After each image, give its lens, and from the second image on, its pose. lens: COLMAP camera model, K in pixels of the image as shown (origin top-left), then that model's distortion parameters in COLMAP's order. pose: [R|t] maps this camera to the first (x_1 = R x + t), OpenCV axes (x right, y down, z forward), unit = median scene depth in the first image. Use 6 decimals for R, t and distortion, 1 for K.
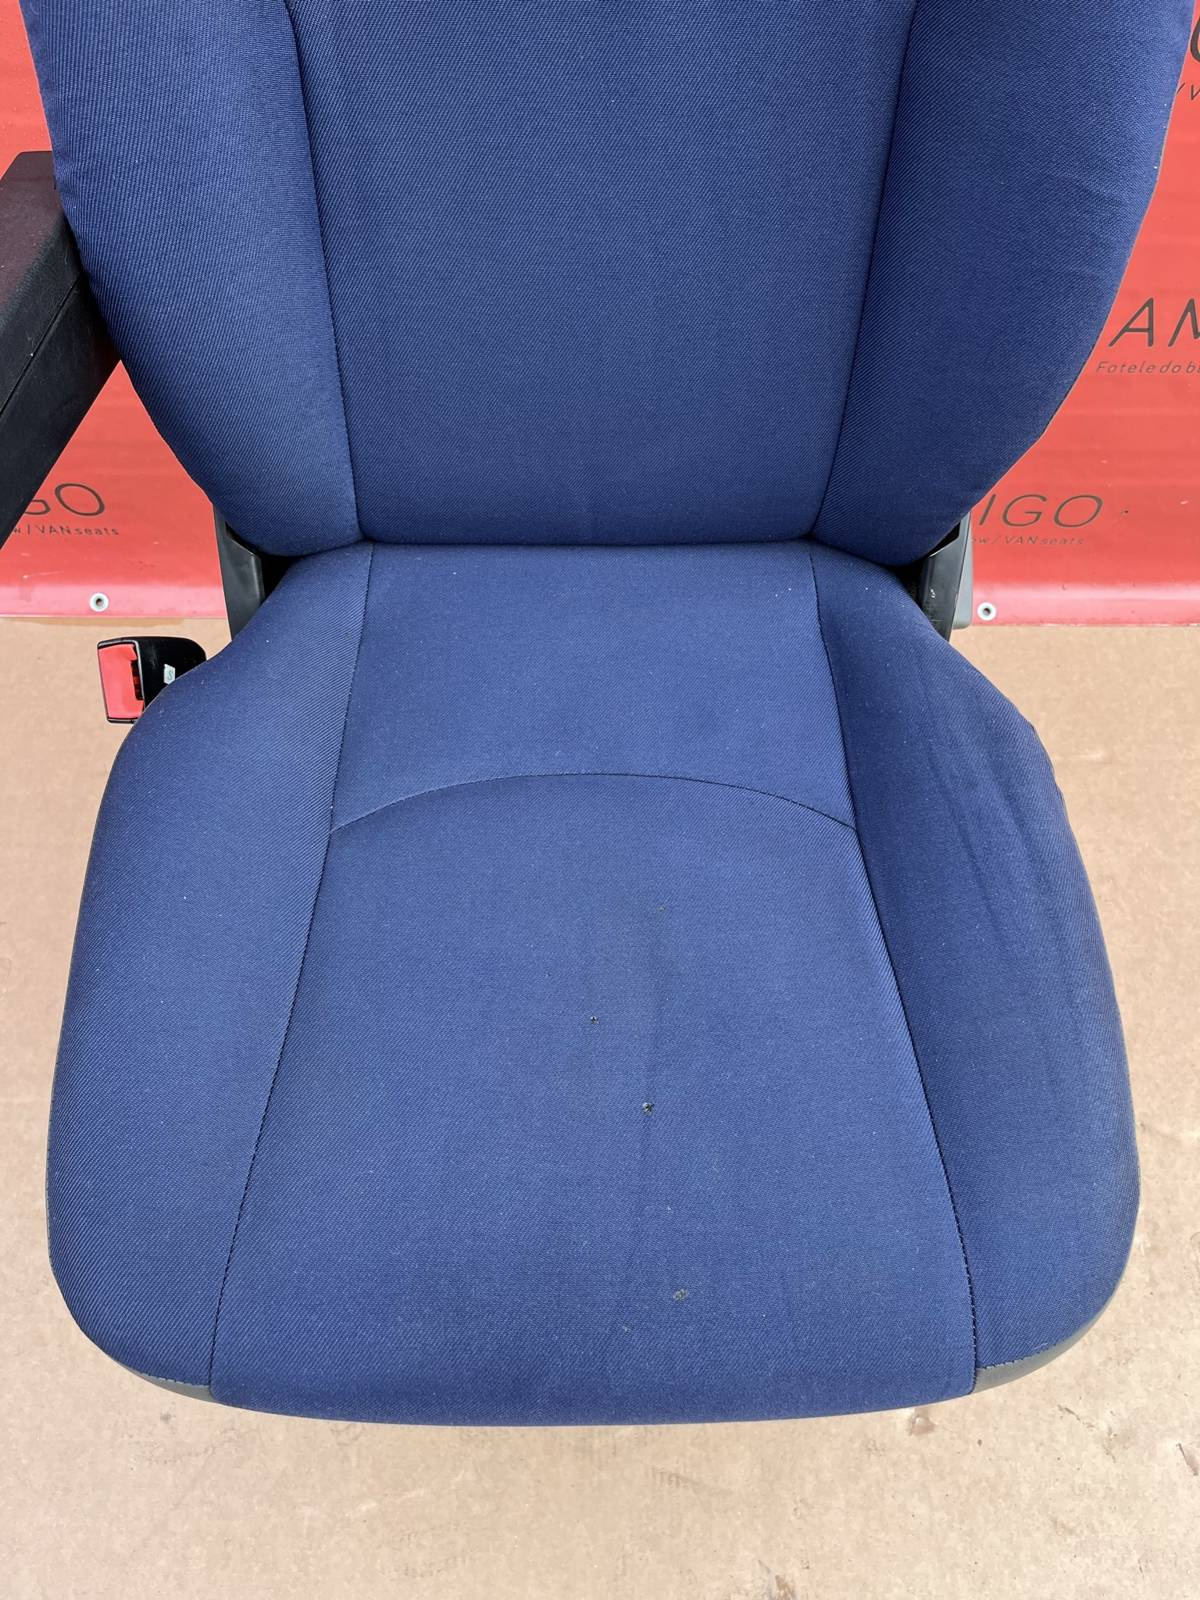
lens RADIAL K [[1200.5, 0, 603.2], [0, 1200.5, 795.1], [0, 0, 1]] dist [0.026839, -0.034879]
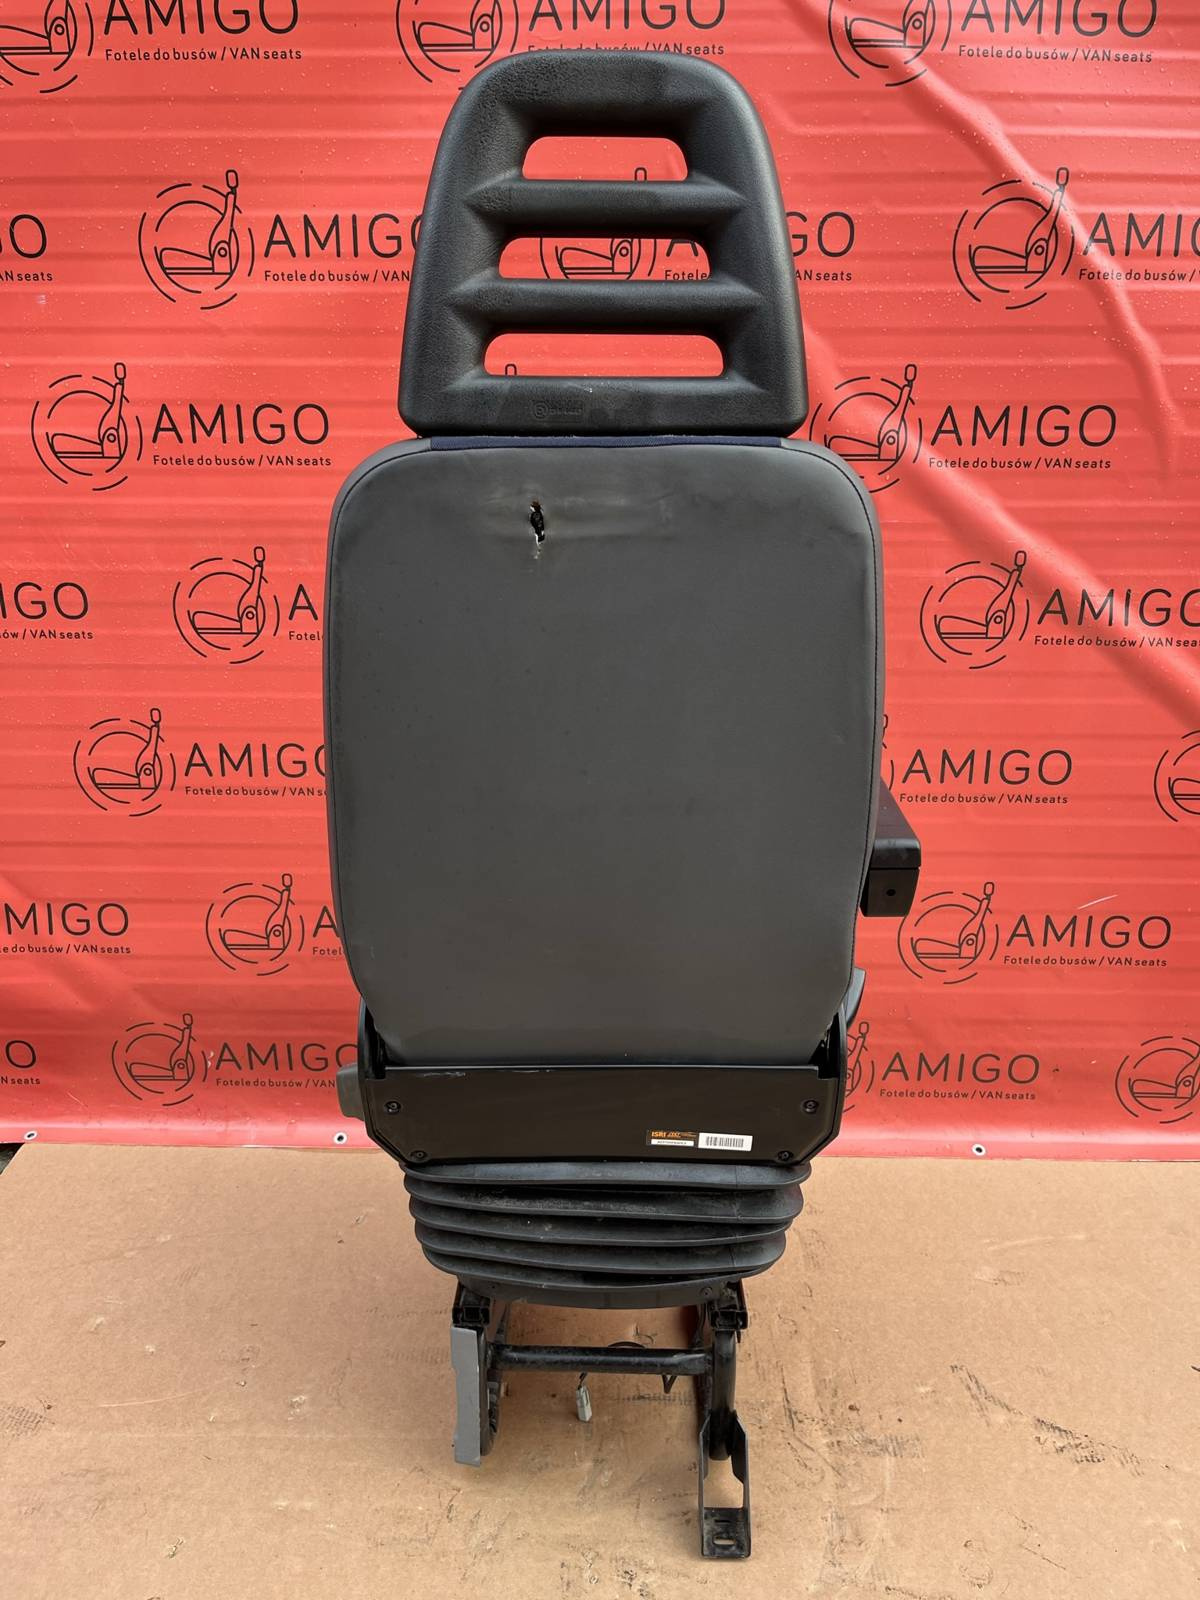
lens RADIAL K [[1200.5, 0, 608.3], [0, 1200.5, 798.4], [0, 0, 1]] dist [0.026839, -0.034879]
pose [[0.999713, -0.006808, -0.022974, -0.080901], [-0.010378, 0.741177, -0.671229, 0.554800], [0.021598, 0.671275, 0.740894, -0.343095]]
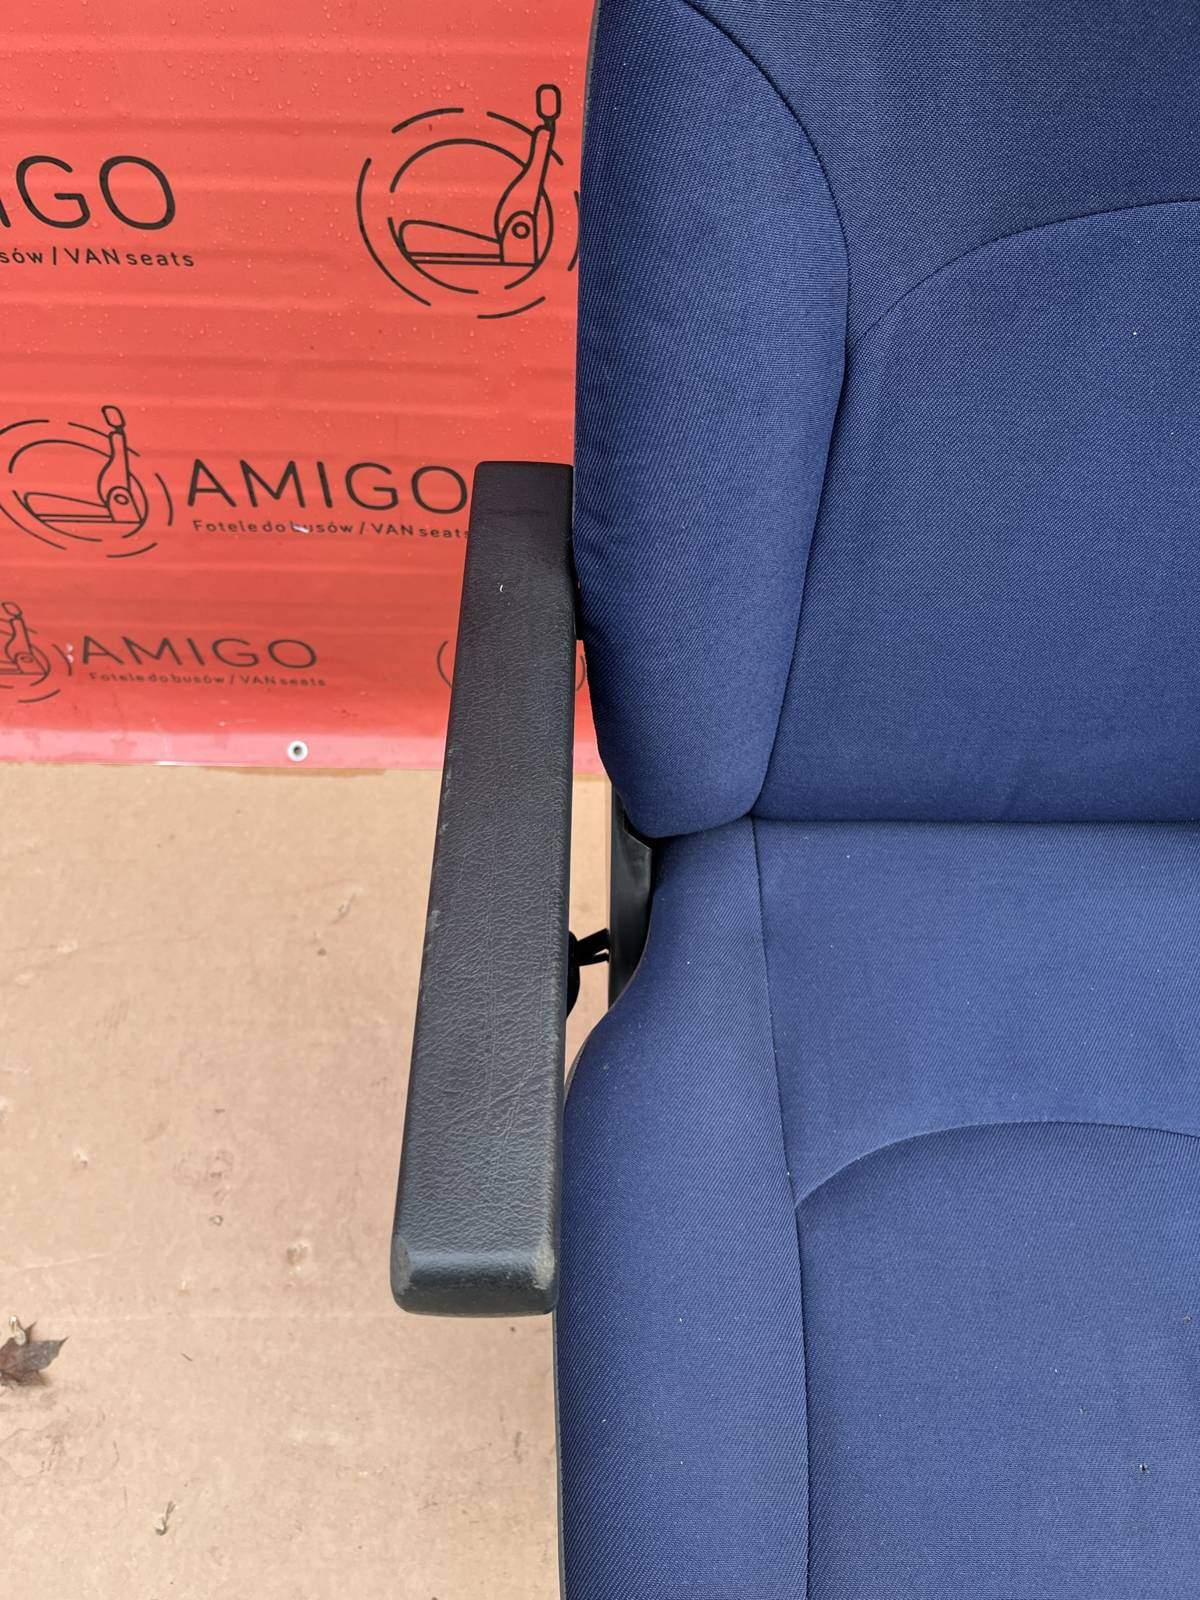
lens RADIAL K [[1200.5, 0, 614.4], [0, 1200.5, 802.8], [0, 0, 1]] dist [0.026839, -0.034879]
pose [[0.999923, 0.012298, 0.001358, -0.191563], [-0.012303, 0.999919, 0.003193, -0.142736], [-0.001319, -0.003209, 0.999994, 0.051949]]
